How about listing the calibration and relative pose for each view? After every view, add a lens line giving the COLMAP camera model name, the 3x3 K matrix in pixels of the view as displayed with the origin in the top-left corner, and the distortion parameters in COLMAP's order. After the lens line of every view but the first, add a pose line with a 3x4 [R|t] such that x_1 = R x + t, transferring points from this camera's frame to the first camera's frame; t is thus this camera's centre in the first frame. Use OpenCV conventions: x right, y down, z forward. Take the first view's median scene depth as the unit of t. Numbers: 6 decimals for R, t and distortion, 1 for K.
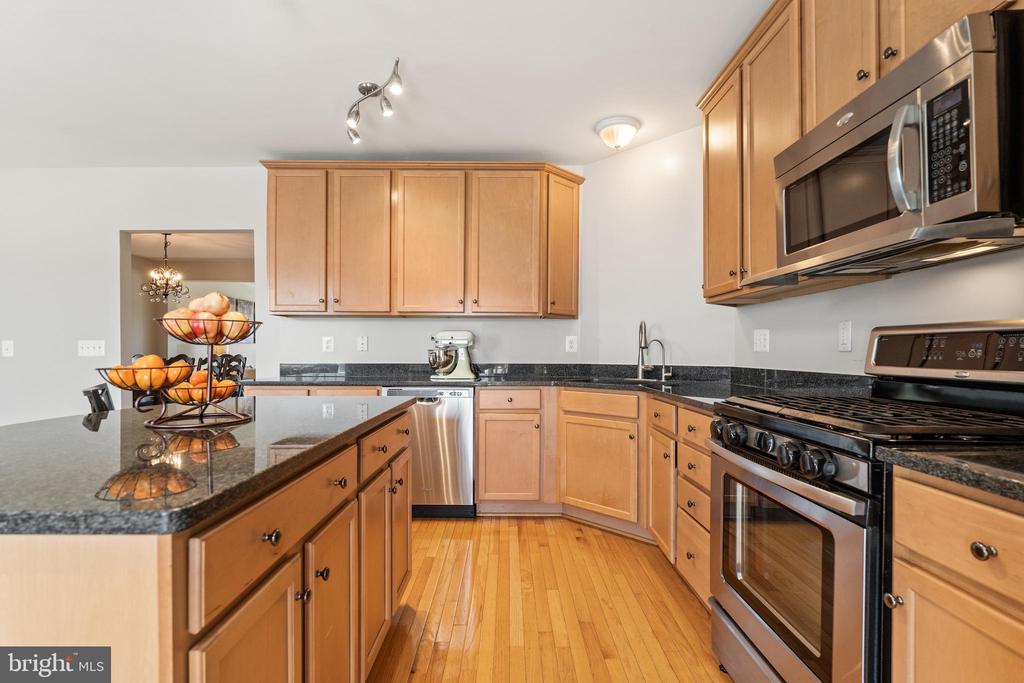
lens RADIAL K [[491.9, 0, 510.3], [0, 491.9, 349.9], [0, 0, 1]] dist [-0.002641, -0.000393]
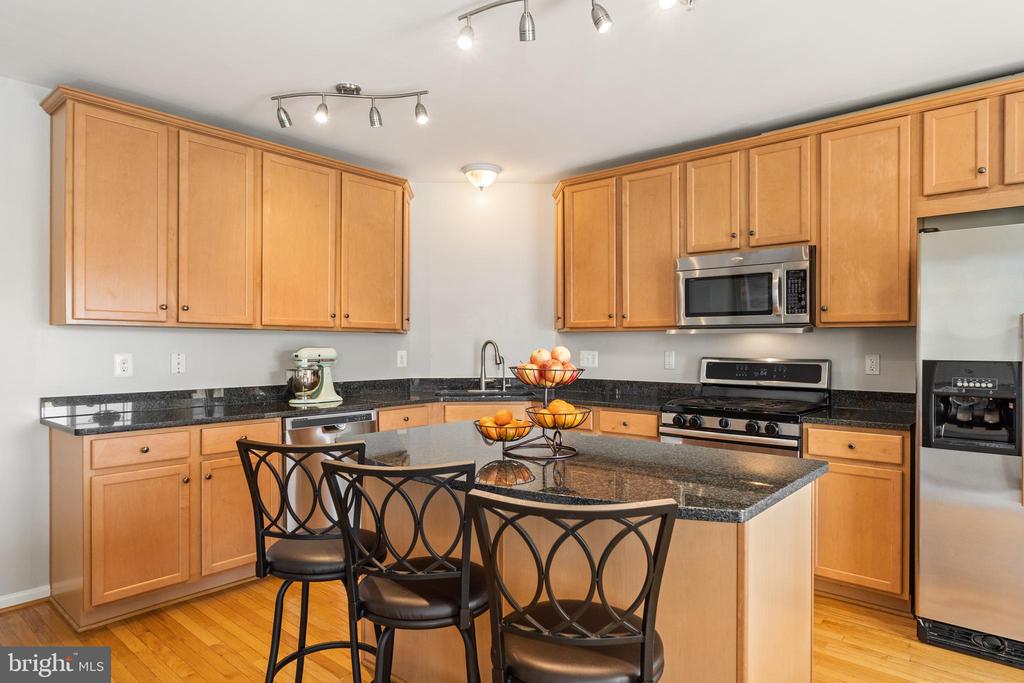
lens RADIAL K [[605.8, 0, 512.9], [0, 605.8, 340.4], [0, 0, 1]] dist [0.000167, 0.000411]
pose [[0.653086, 0.005063, 0.757267, -0.755472], [-0.003585, 0.999987, -0.003594, -0.052271], [-0.757275, -0.000368, 0.653096, 0.031332]]
